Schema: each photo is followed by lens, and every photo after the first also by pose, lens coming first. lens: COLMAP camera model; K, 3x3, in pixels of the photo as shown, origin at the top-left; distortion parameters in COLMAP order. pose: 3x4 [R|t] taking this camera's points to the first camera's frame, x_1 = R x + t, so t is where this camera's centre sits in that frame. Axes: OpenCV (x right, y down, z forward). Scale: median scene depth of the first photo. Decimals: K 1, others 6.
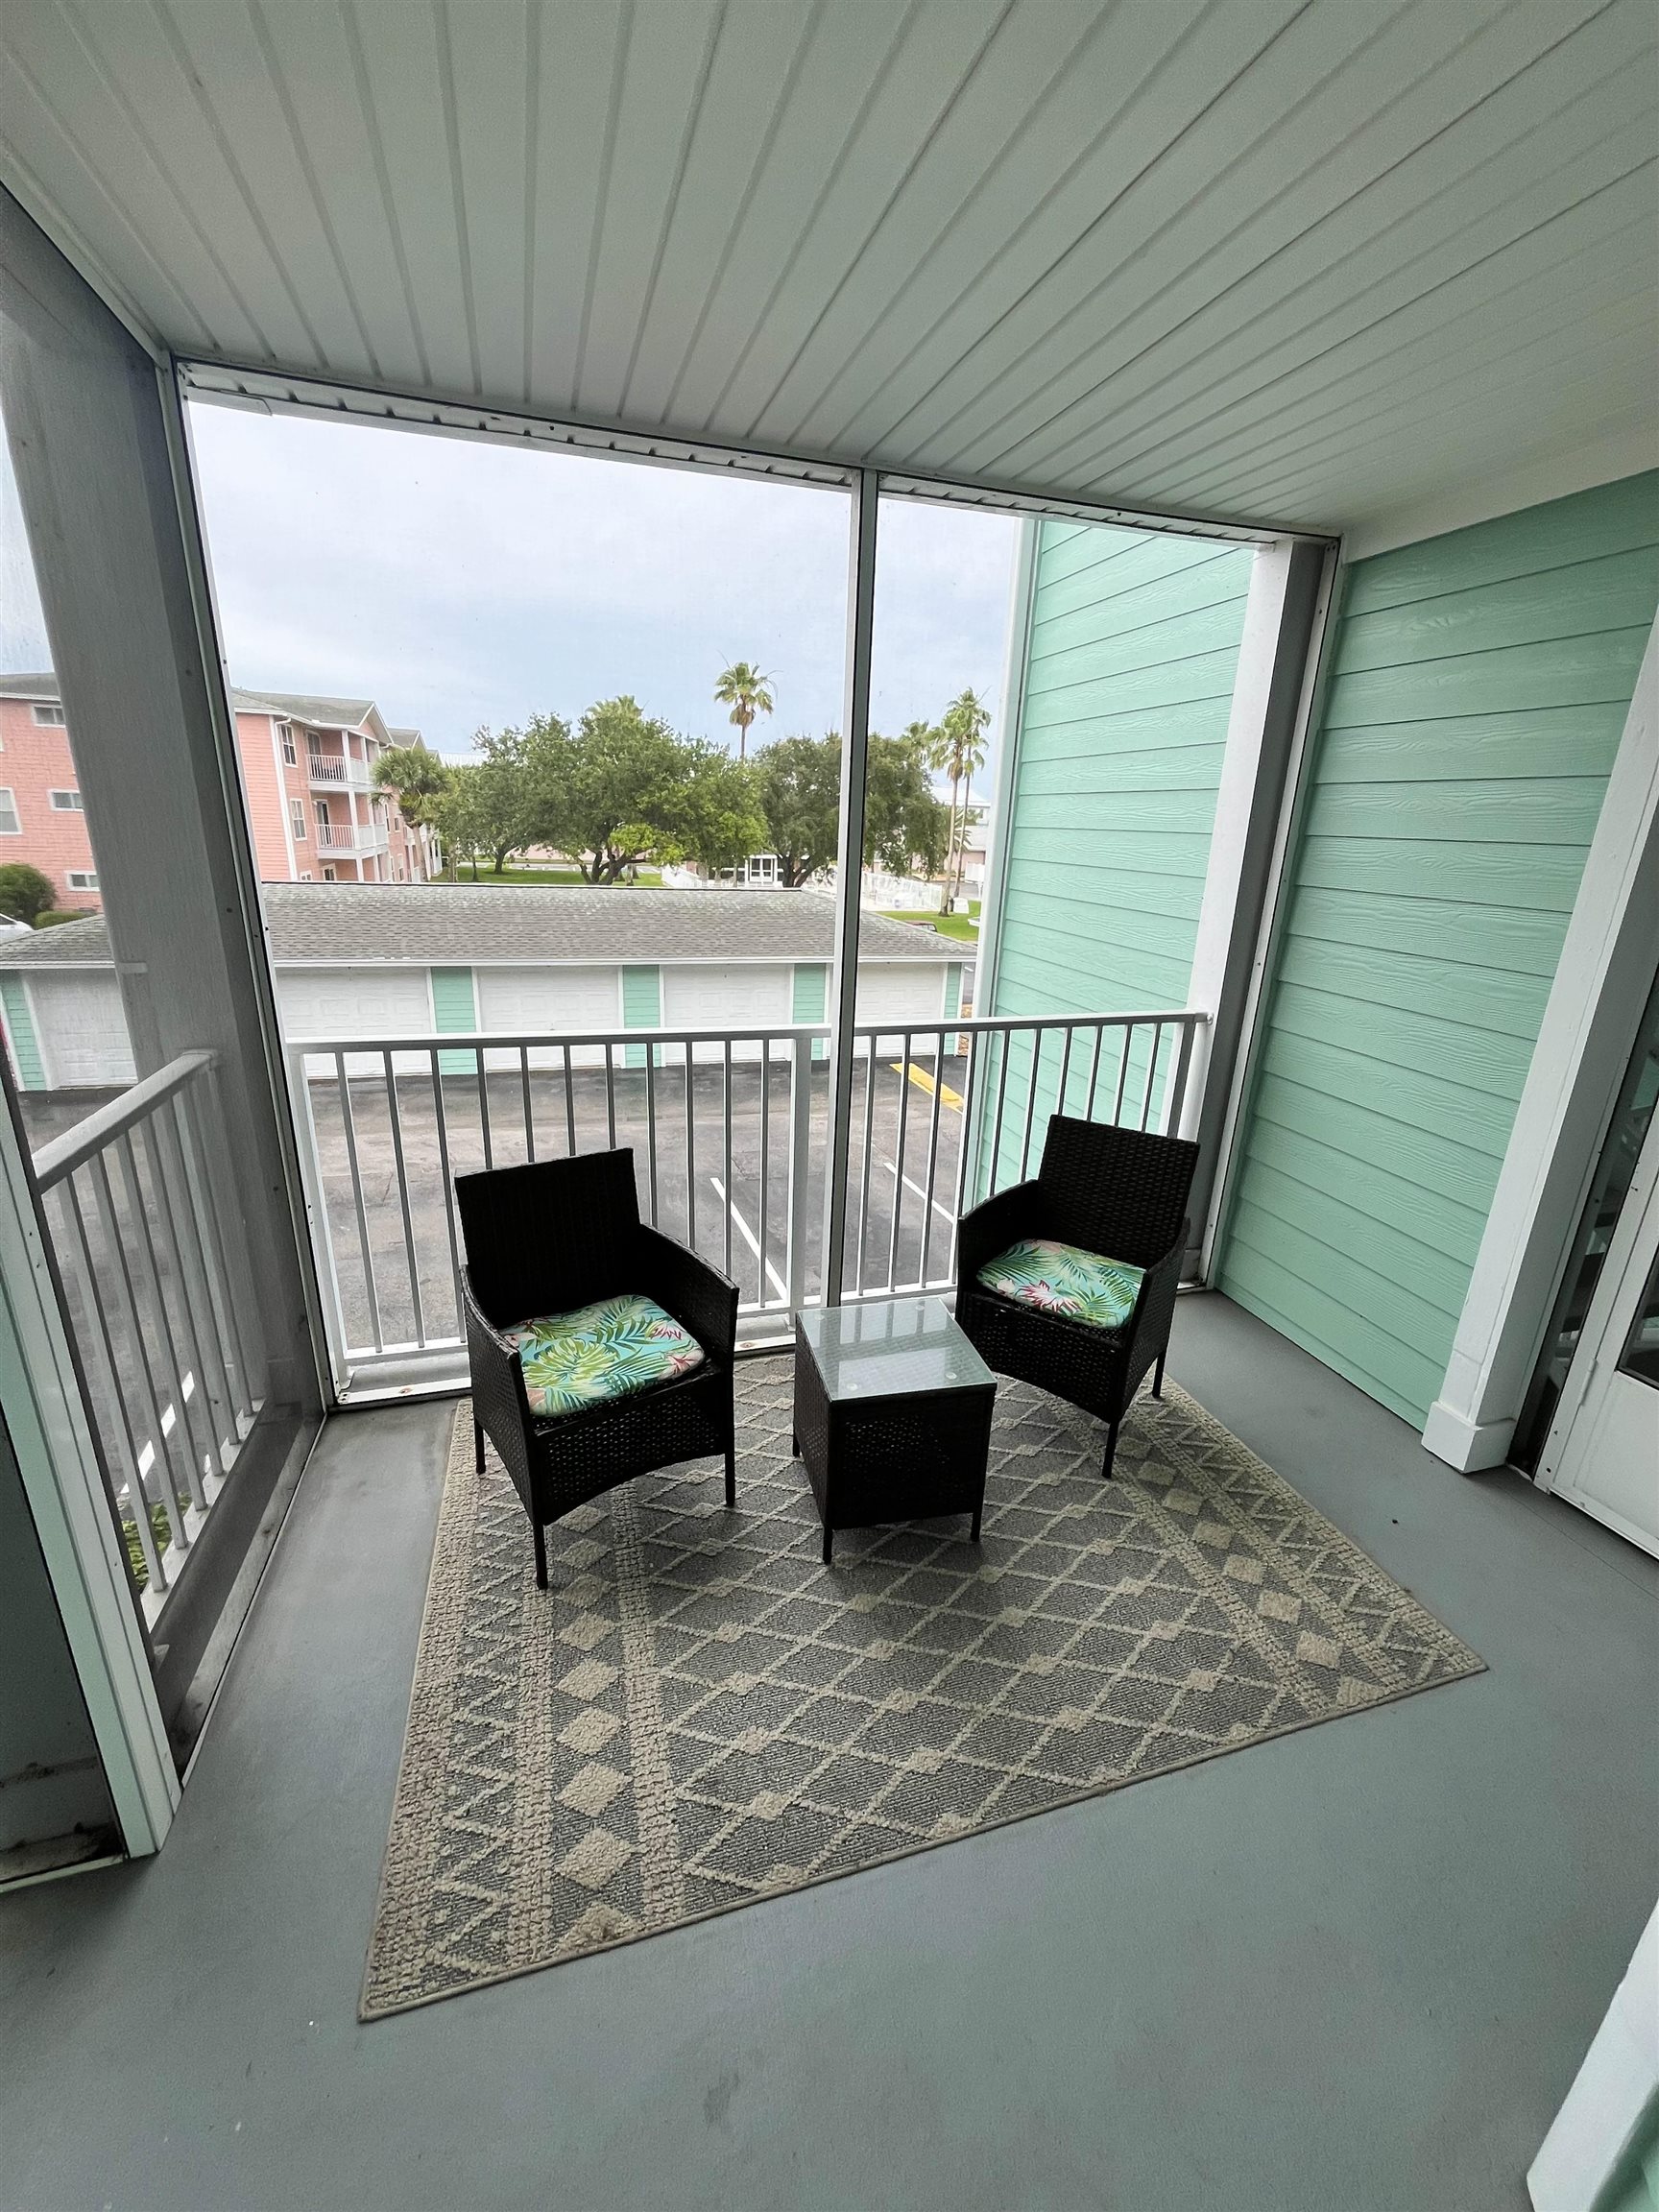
lens RADIAL K [[901.3, 0, 830.9], [0, 901.3, 1105.0], [0, 0, 1]] dist [-0.003506, -0.000310]
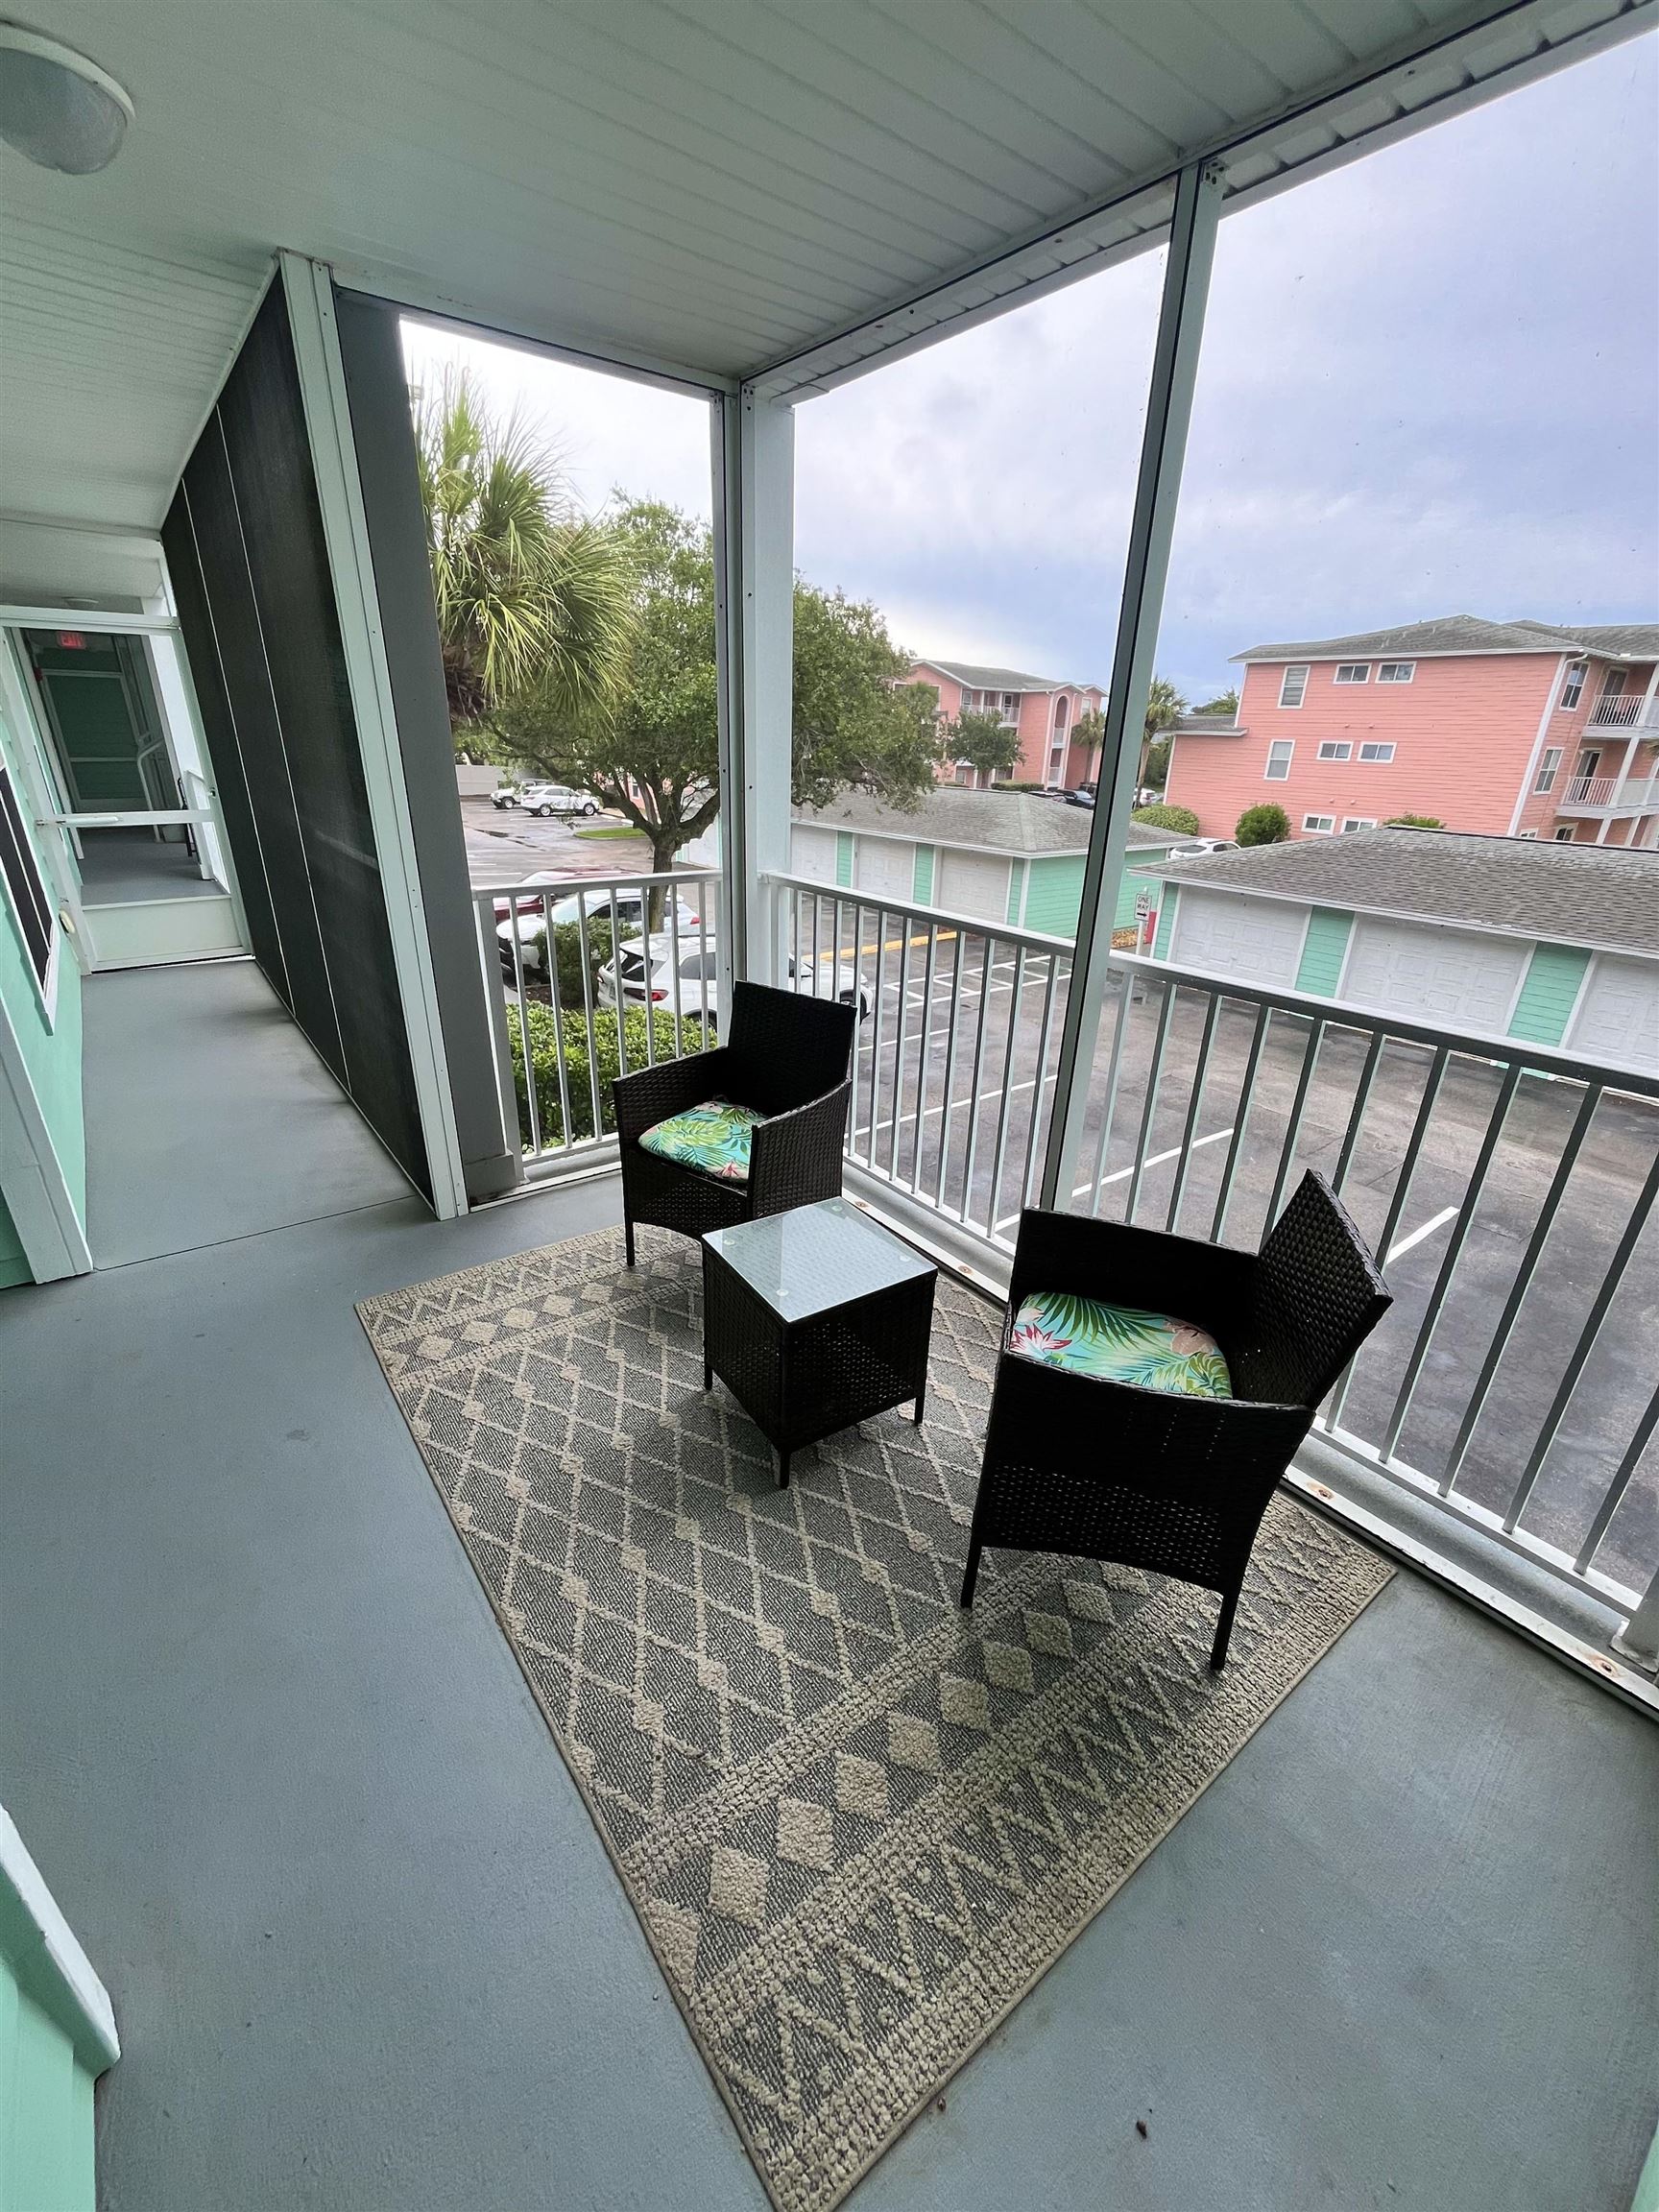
lens RADIAL K [[901.3, 0, 834.1], [0, 901.3, 1112.9], [0, 0, 1]] dist [-0.003506, -0.000310]
pose [[0.348511, 0.338800, -0.873931, 0.946918], [-0.293956, 0.924855, 0.241317, -0.112168], [0.890017, 0.172795, 0.421914, 0.669083]]
